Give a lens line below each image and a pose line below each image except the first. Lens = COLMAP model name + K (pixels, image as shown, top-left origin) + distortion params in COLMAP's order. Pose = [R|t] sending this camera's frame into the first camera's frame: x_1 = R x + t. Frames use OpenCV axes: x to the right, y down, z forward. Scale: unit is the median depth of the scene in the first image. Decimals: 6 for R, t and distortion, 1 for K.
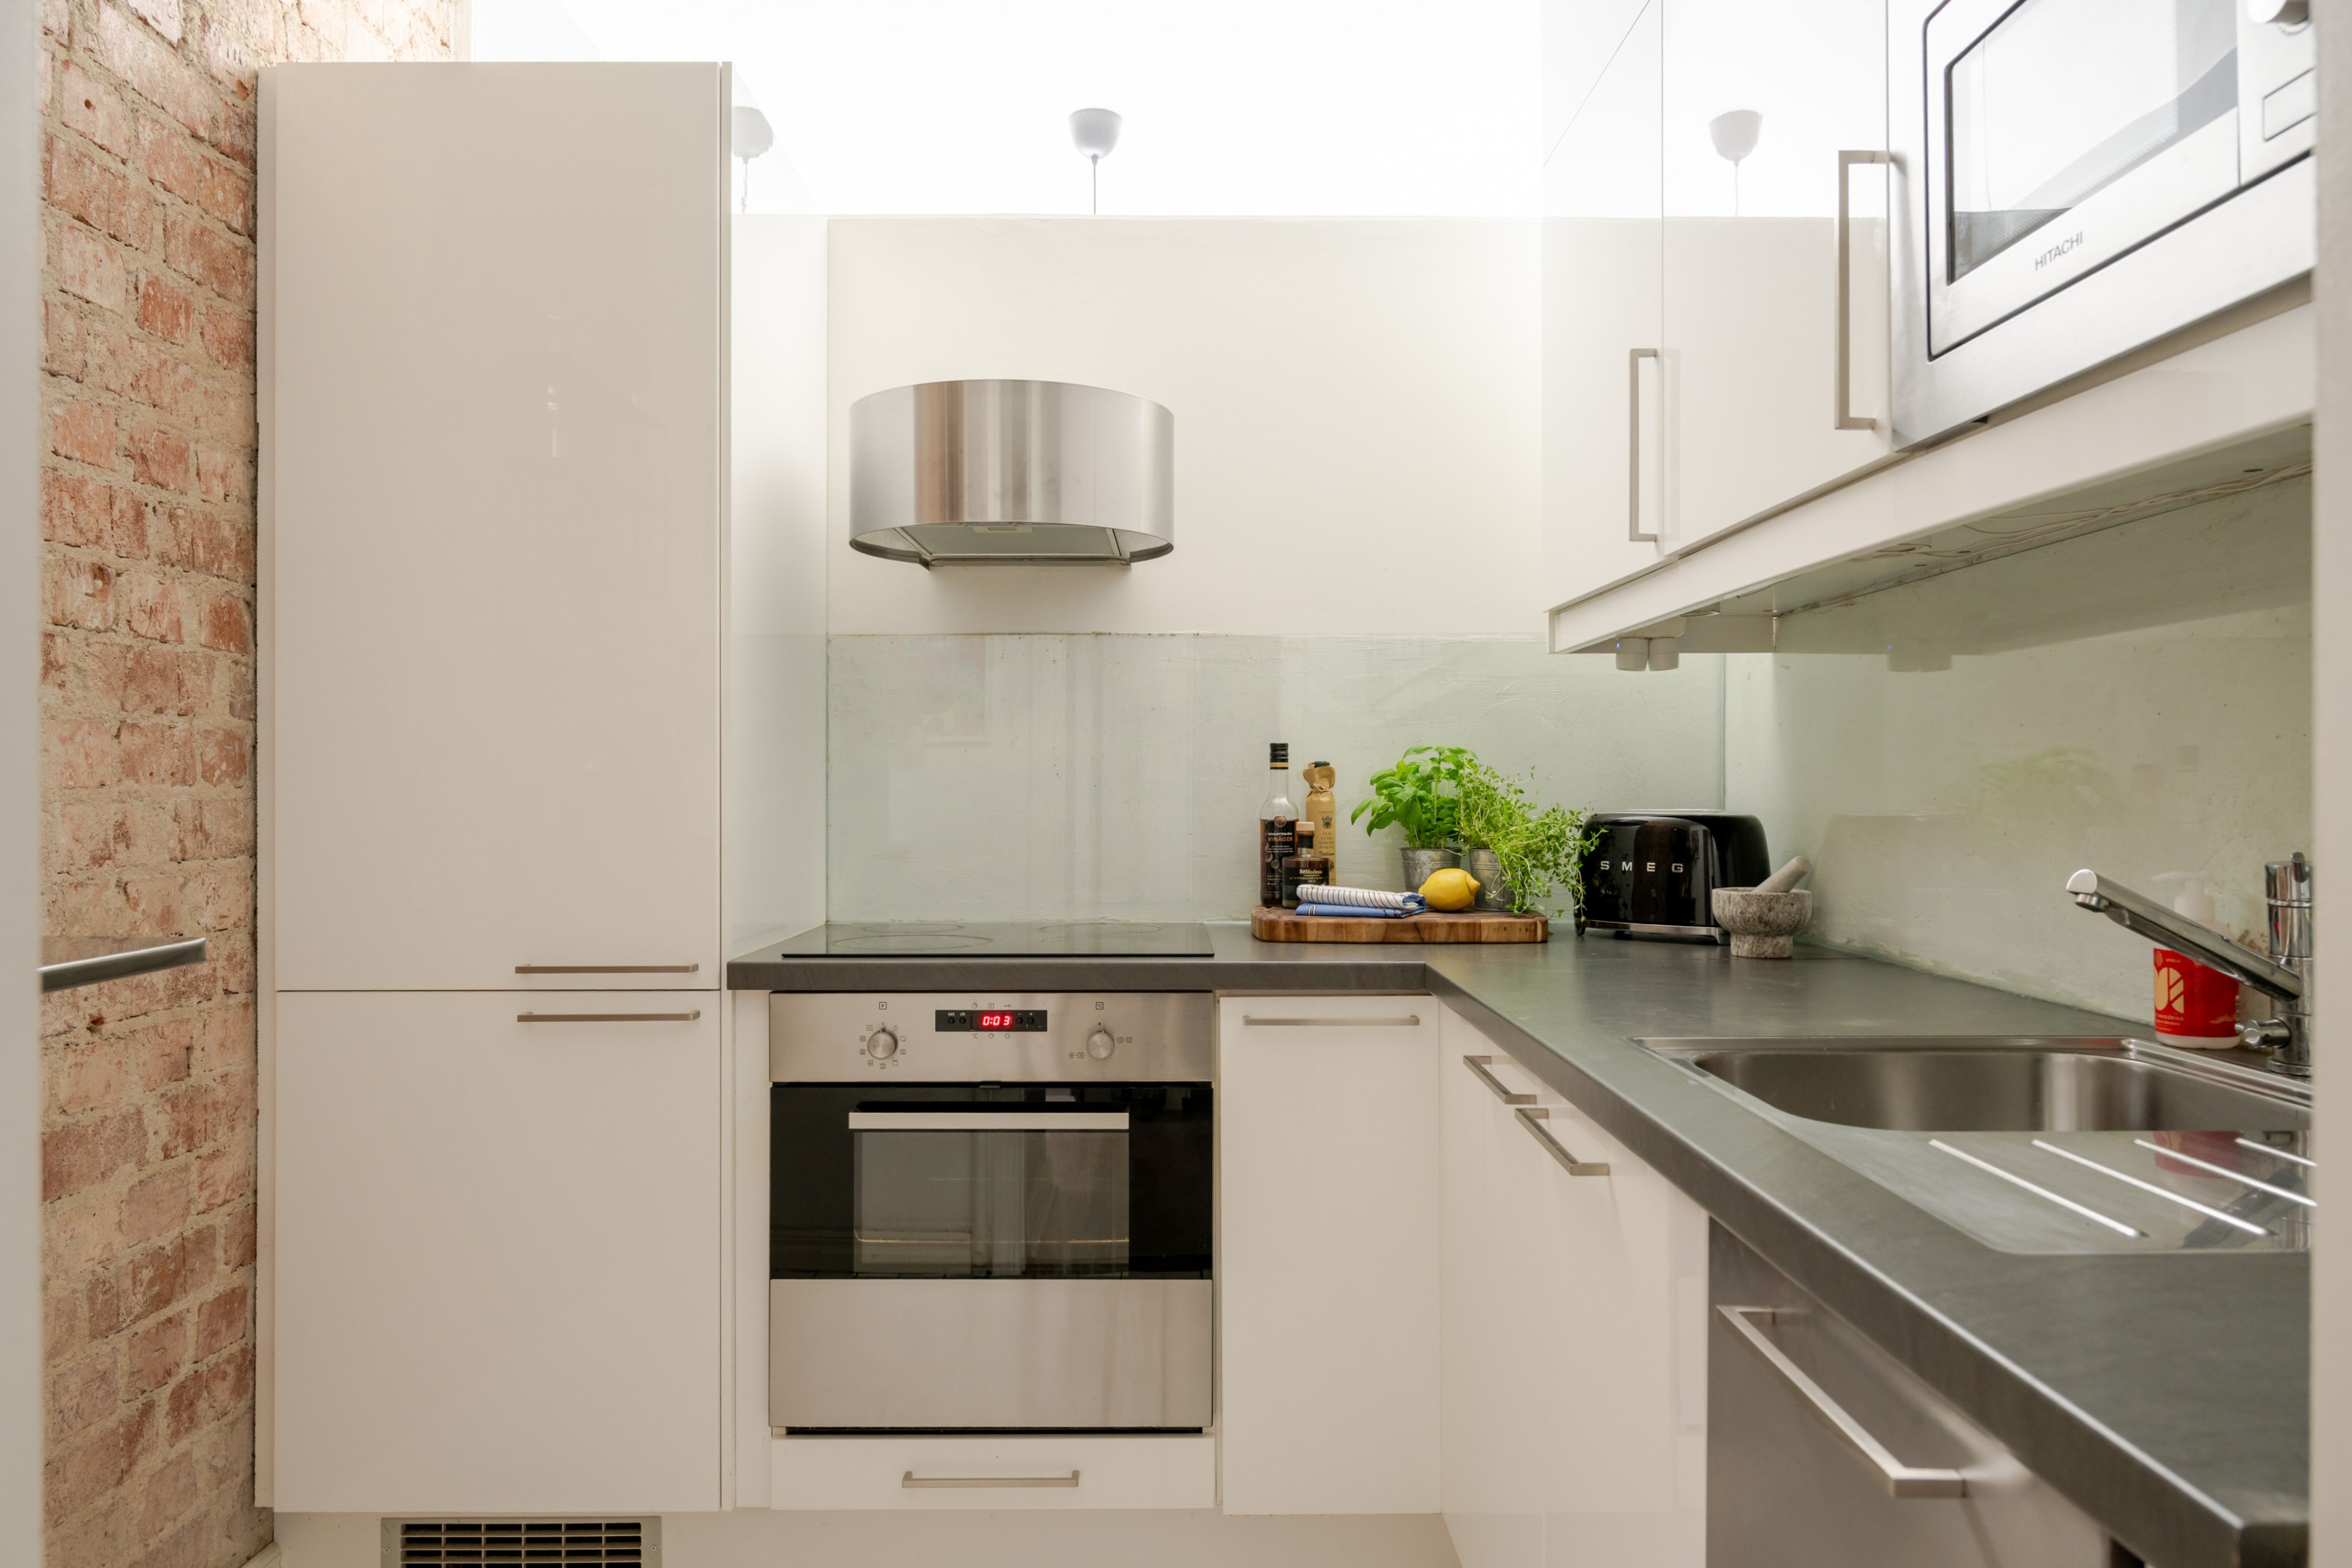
lens RADIAL K [[1672.0, 0, 1180.5], [0, 1672.0, 805.4], [0, 0, 1]] dist [-0.004447, 0.001473]
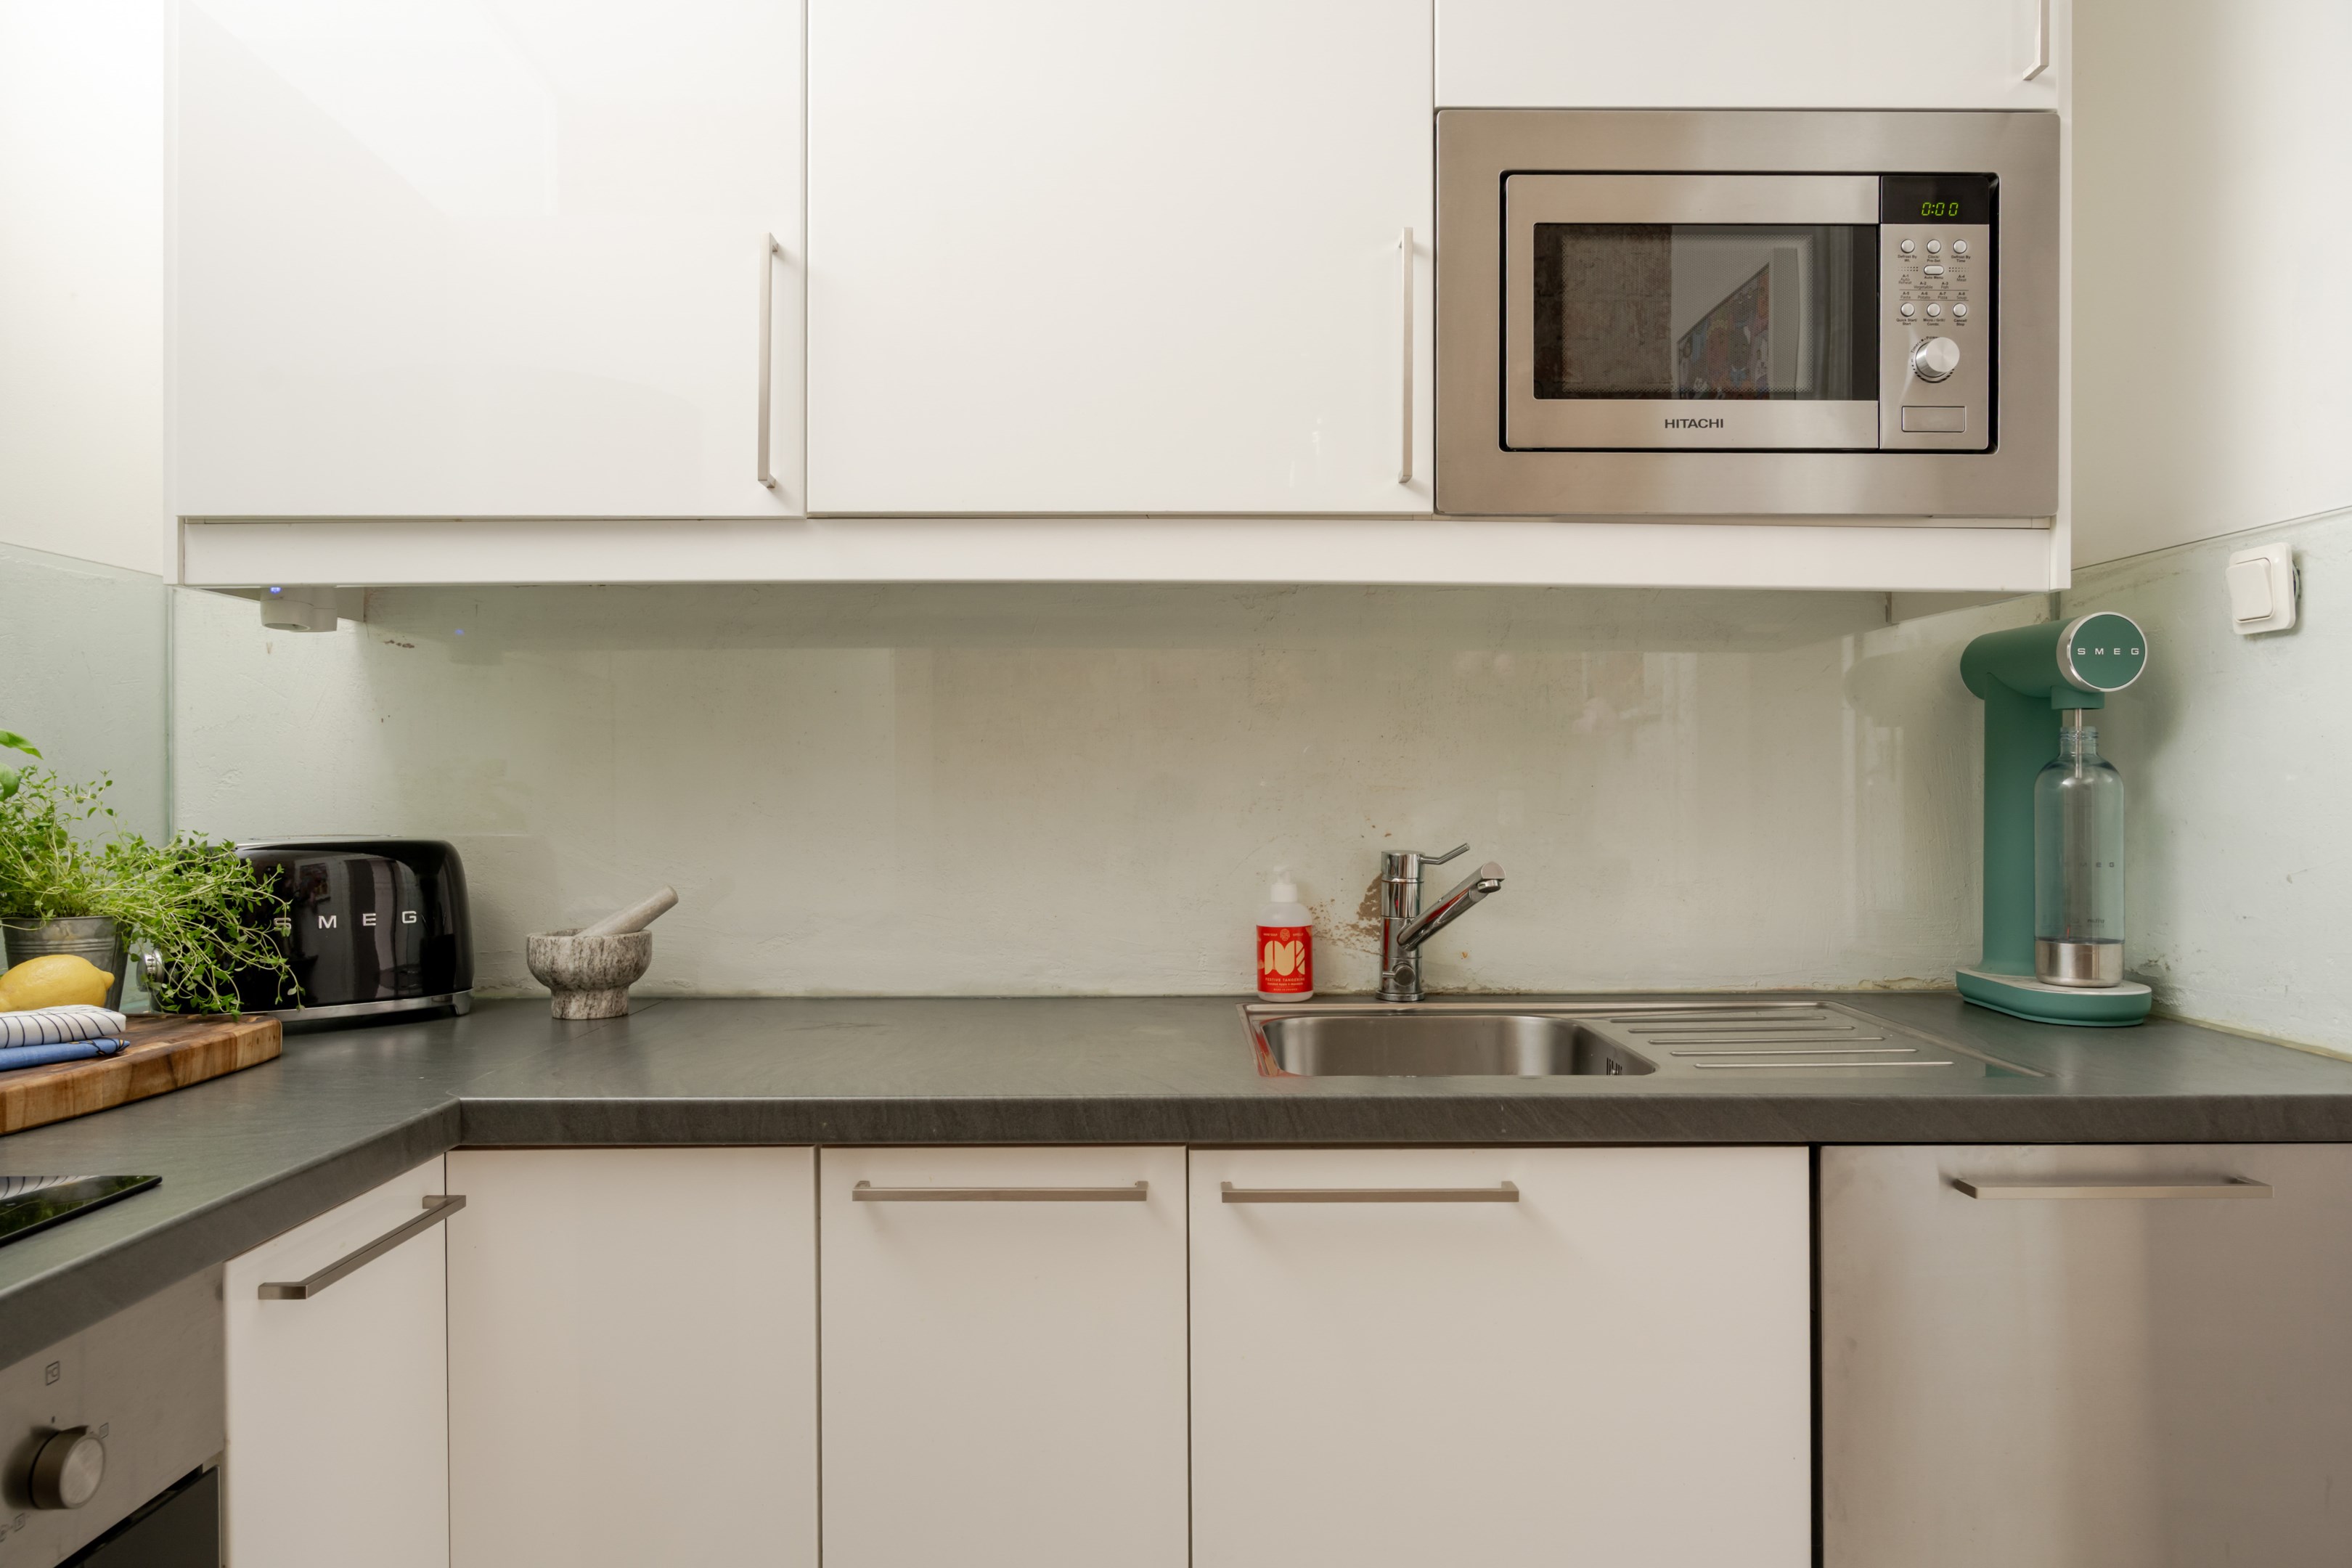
lens RADIAL K [[1577.5, 0, 1176.0], [0, 1577.5, 784.0], [0, 0, 1]] dist [-0.003100, -0.001158]
pose [[-0.002456, 0.005184, 0.999984, -0.435224], [0.014841, 0.999877, -0.005147, -0.012776], [-0.999887, 0.014829, -0.002532, 0.773079]]
